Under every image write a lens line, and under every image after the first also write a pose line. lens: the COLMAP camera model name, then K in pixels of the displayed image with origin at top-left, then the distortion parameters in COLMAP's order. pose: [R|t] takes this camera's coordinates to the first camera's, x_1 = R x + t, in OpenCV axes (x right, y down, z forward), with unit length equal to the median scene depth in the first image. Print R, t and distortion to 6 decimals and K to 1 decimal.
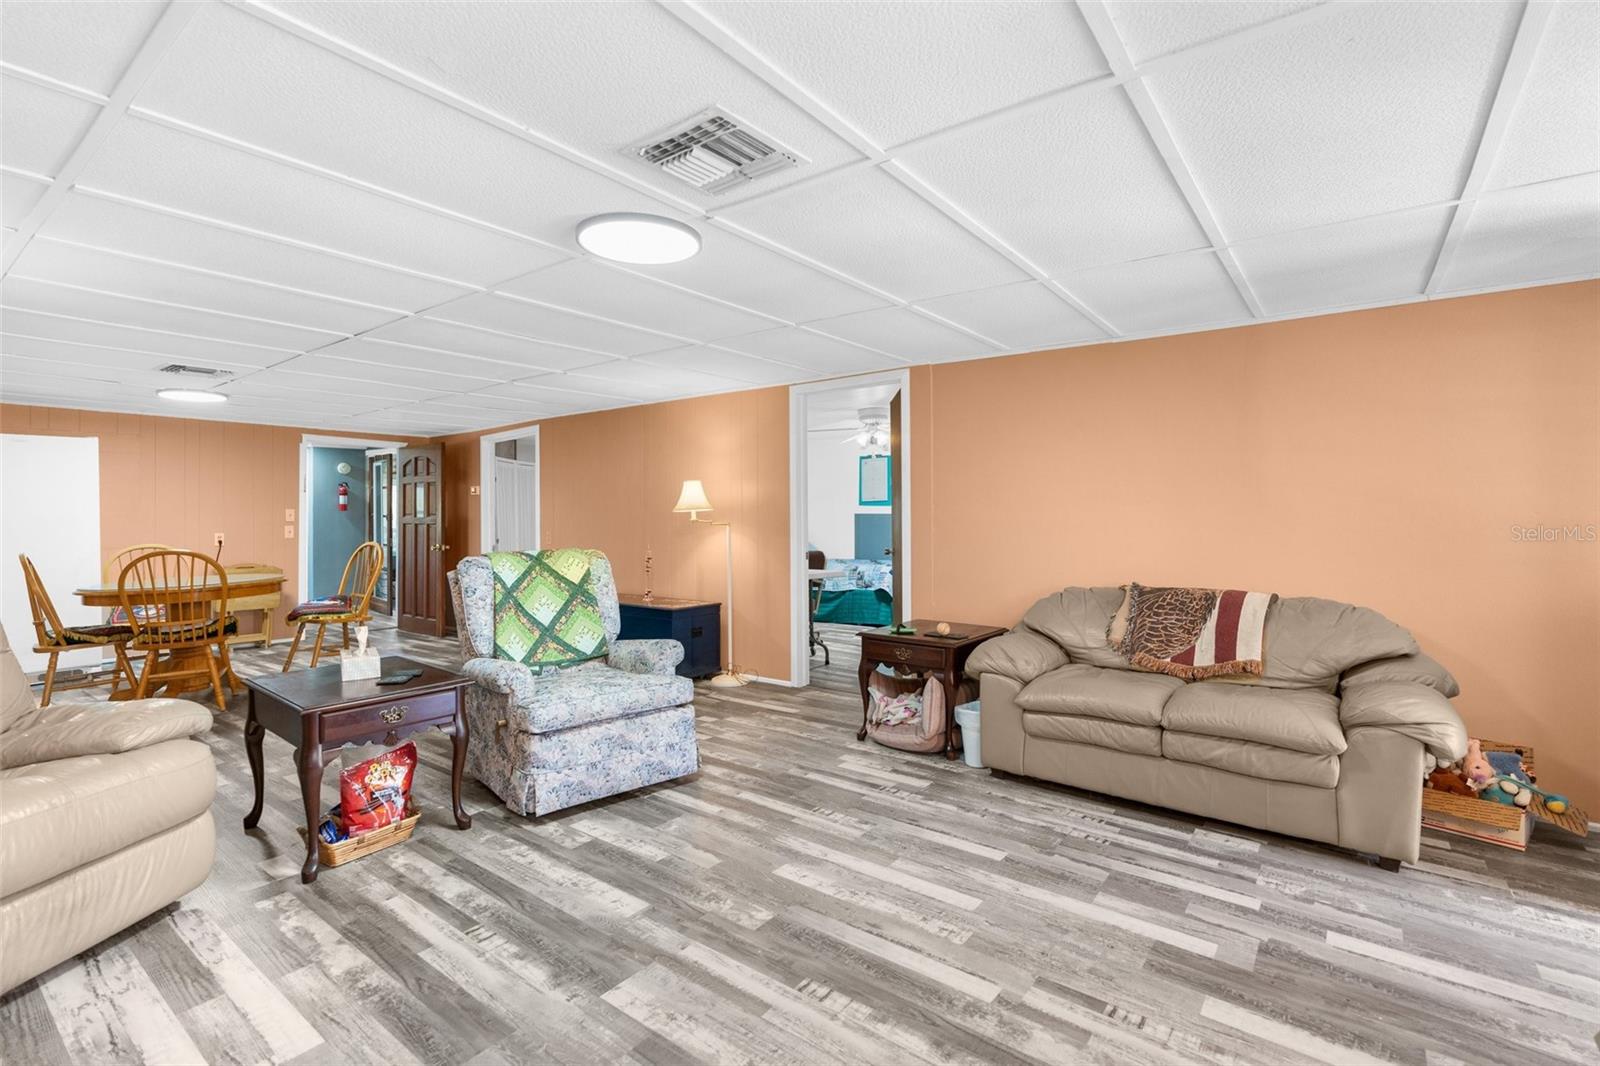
lens RADIAL K [[724.8, 0, 800.6], [0, 724.8, 513.6], [0, 0, 1]] dist [-0.010583, 0.003927]
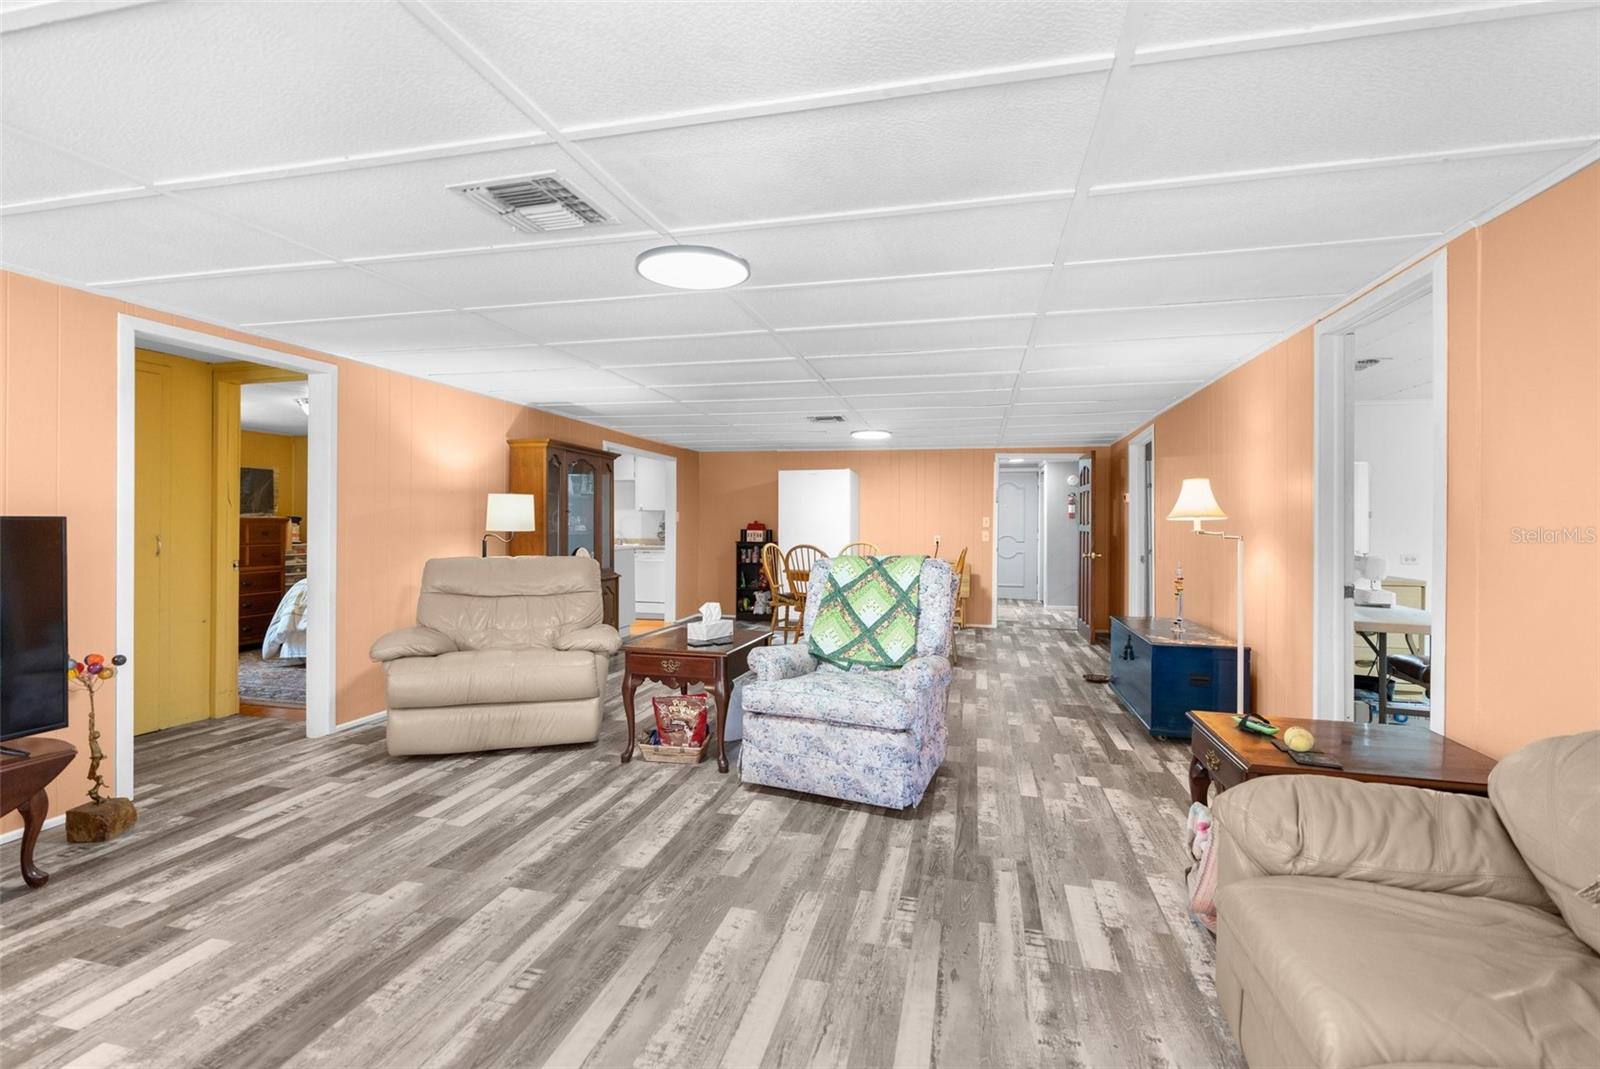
lens RADIAL K [[729.1, 0, 803.5], [0, 729.1, 523.7], [0, 0, 1]] dist [-0.007278, 0.000543]
pose [[0.407836, 0.008202, -0.913019, 0.693095], [-0.006482, 0.999960, 0.006088, -0.001684], [0.913032, 0.003435, 0.407873, 0.574841]]
